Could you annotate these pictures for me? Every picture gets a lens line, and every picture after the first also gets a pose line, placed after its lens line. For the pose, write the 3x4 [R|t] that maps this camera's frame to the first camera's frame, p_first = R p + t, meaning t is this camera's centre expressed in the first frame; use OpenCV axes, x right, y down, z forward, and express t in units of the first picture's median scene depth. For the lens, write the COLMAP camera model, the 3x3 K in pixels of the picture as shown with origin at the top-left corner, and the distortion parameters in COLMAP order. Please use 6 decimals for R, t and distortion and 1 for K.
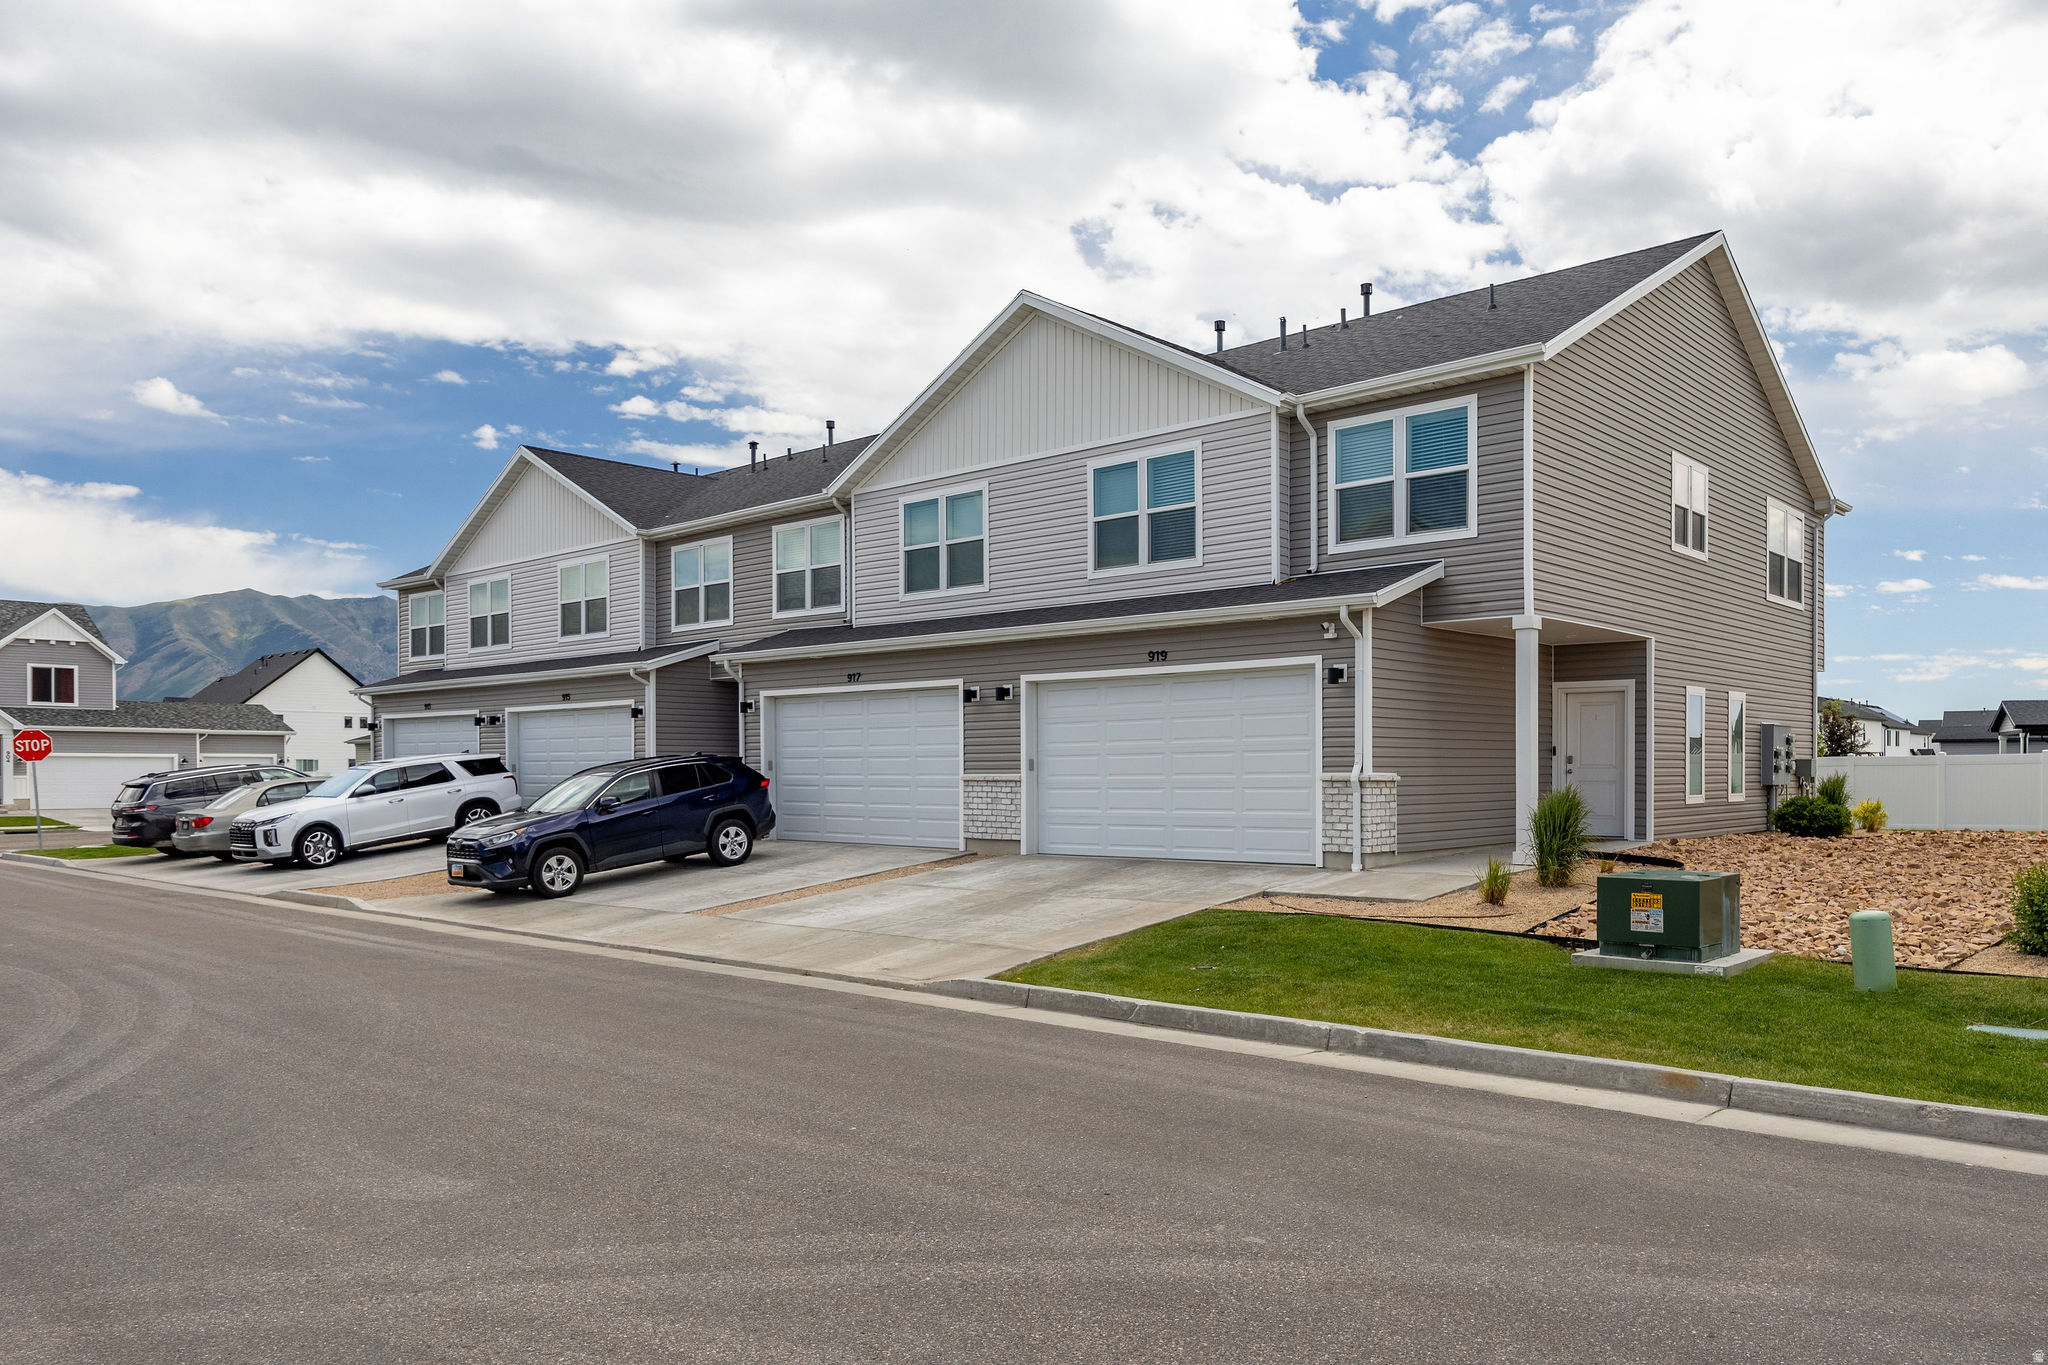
lens RADIAL K [[1440.0, 0, 1022.4], [0, 1440.0, 827.5], [0, 0, 1]] dist [0.001288, -0.007968]
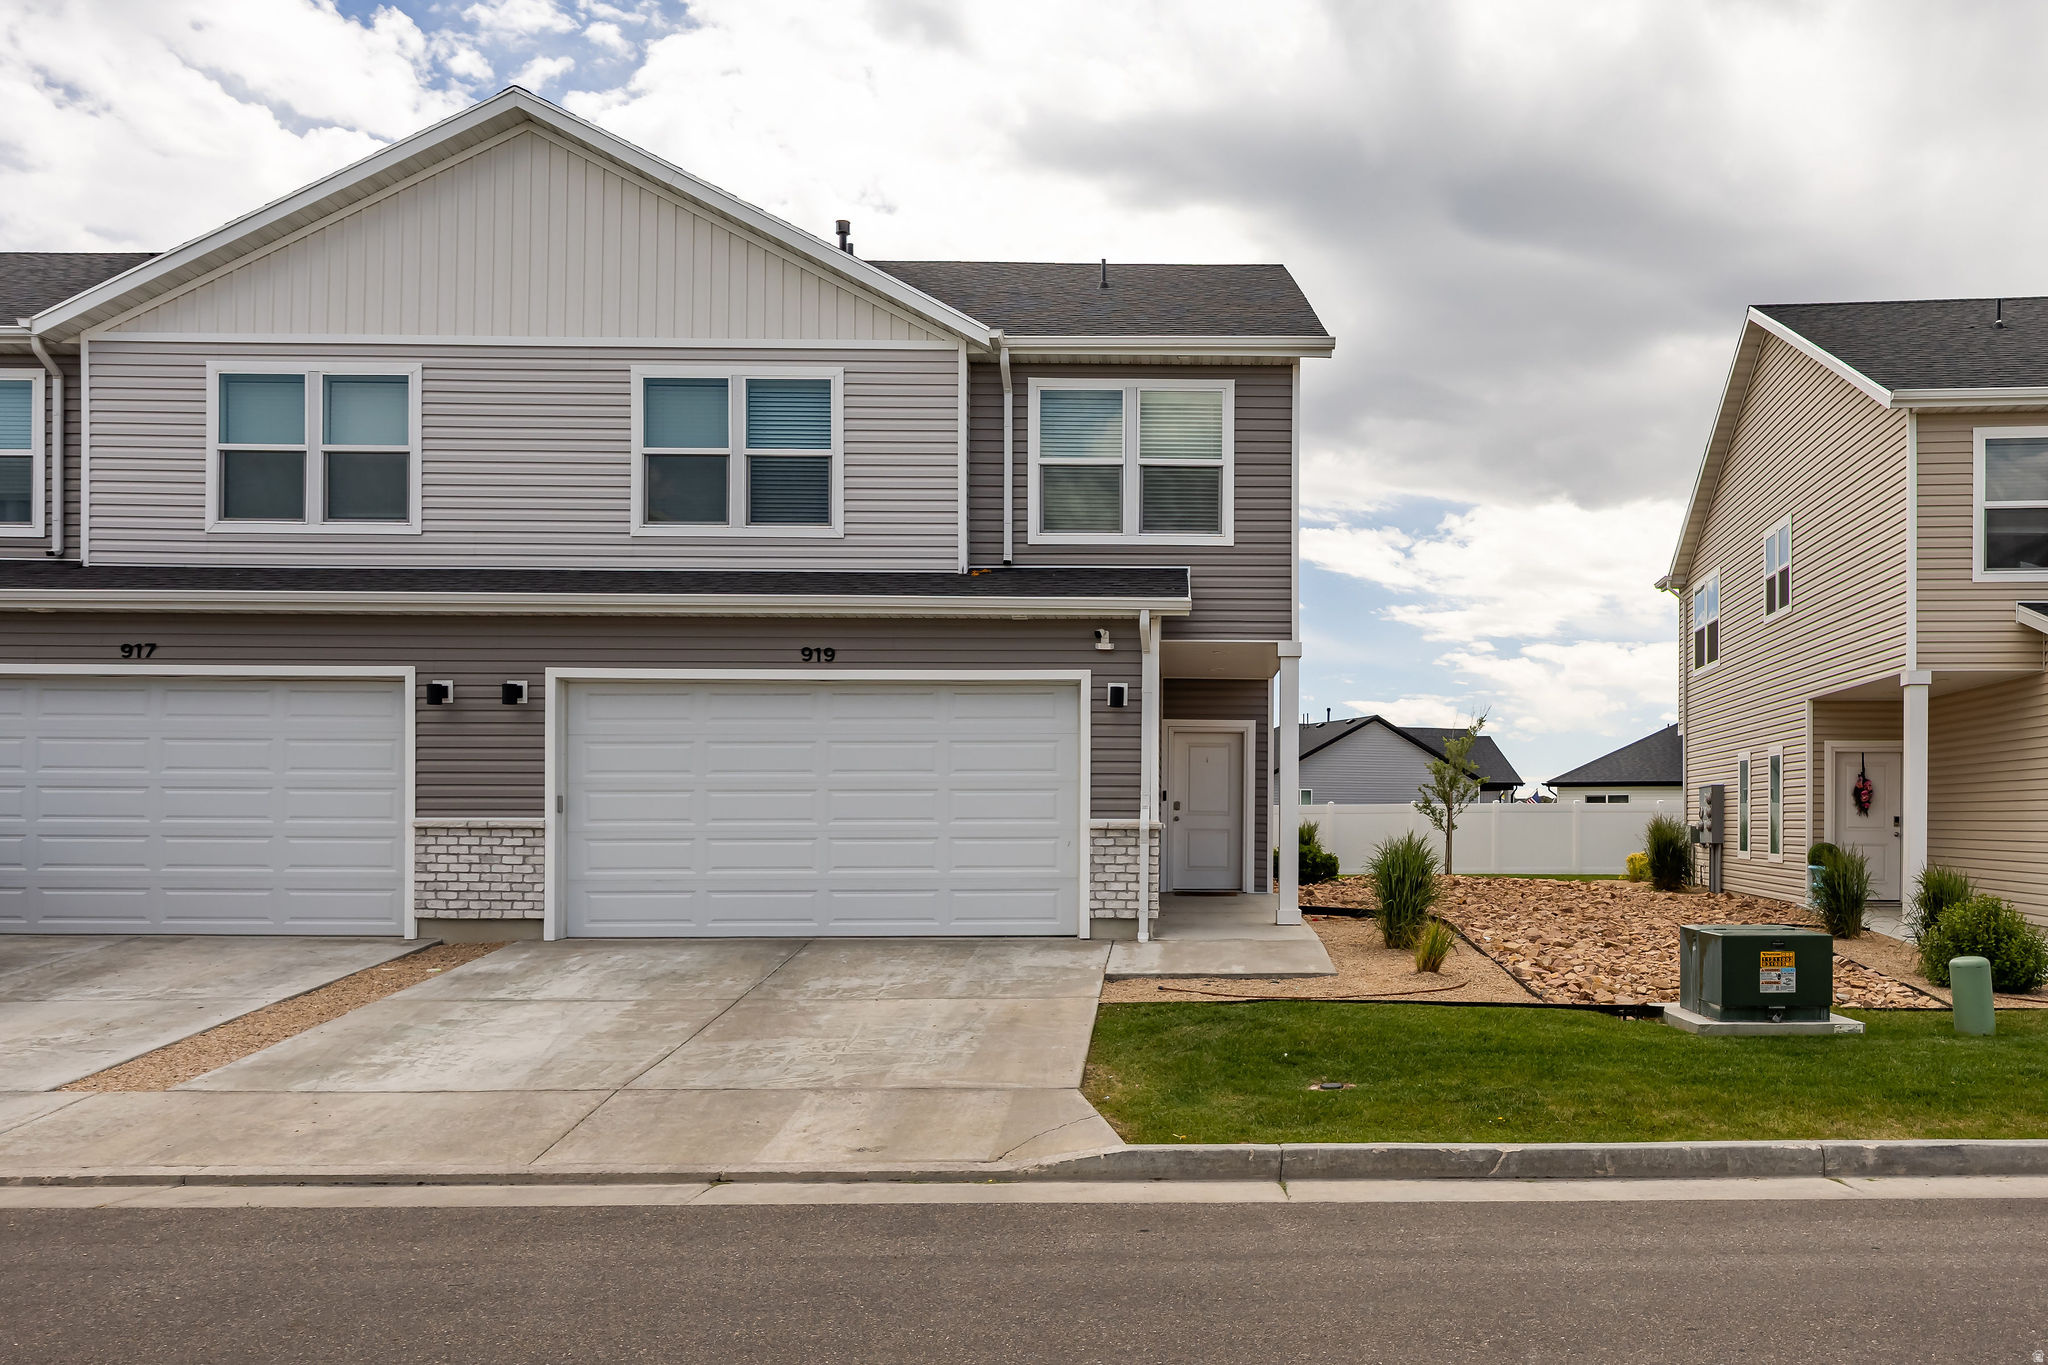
lens RADIAL K [[1440.0, 0, 1022.4], [0, 1440.0, 827.5], [0, 0, 1]] dist [0.001288, -0.007968]
pose [[0.718189, -0.007162, 0.695811, -0.305768], [0.021886, 0.999685, -0.012301, -0.020327], [-0.695504, 0.024063, 0.718120, 0.383876]]
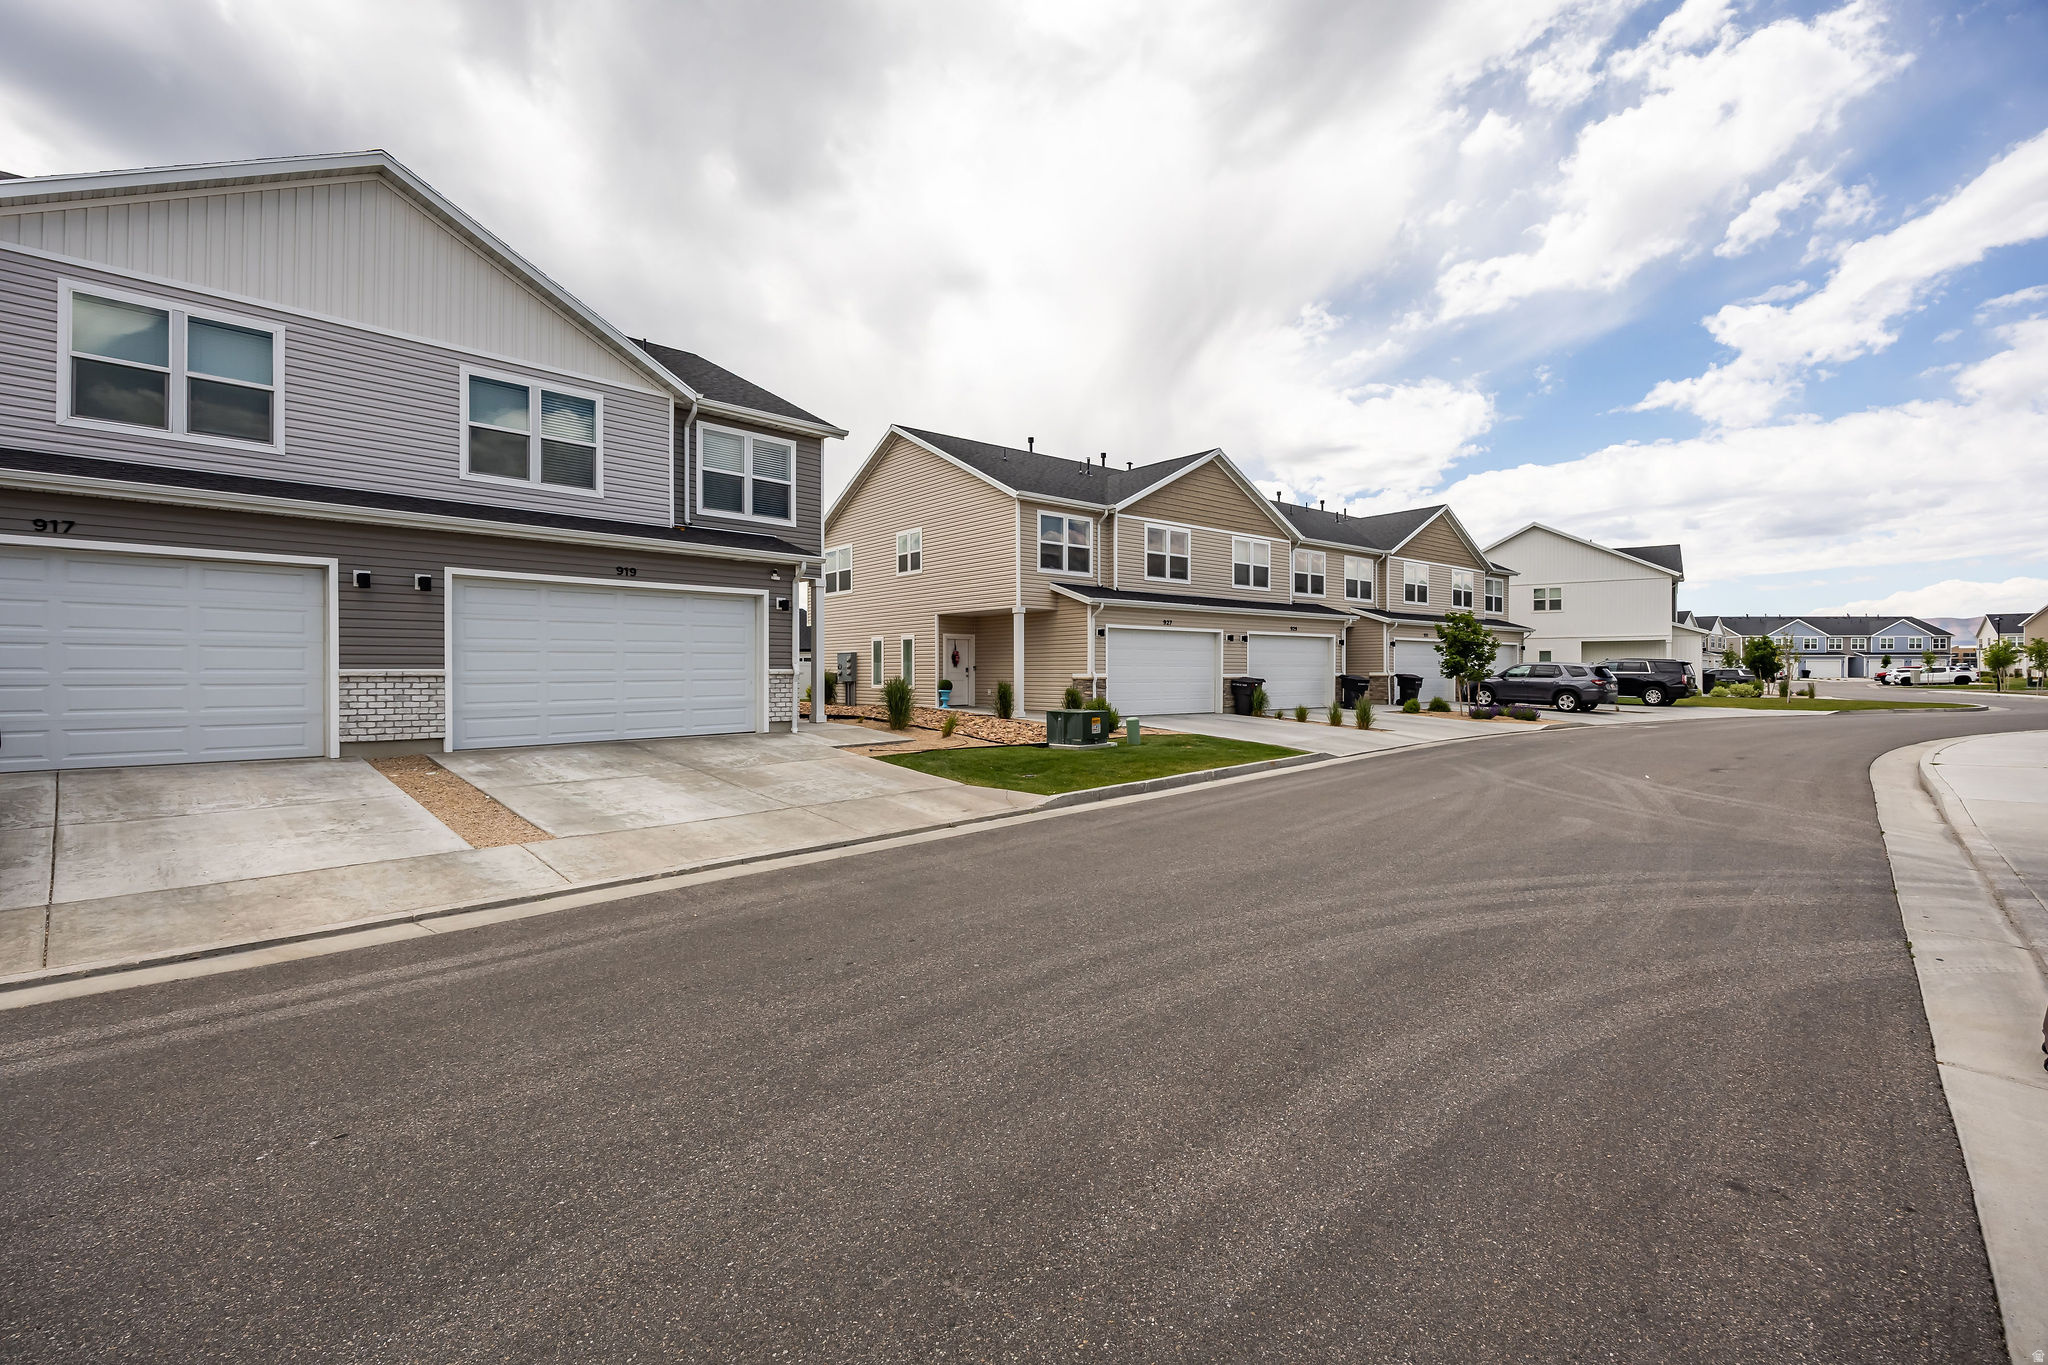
lens RADIAL K [[914.9, 0, 938.8], [0, 914.9, 685.2], [0, 0, 1]] dist [-0.008907, 0.000187]
pose [[0.043603, -0.021086, 0.998826, -0.599581], [0.030588, 0.999337, 0.019761, -0.028767], [-0.998581, 0.029690, 0.044219, 0.646261]]
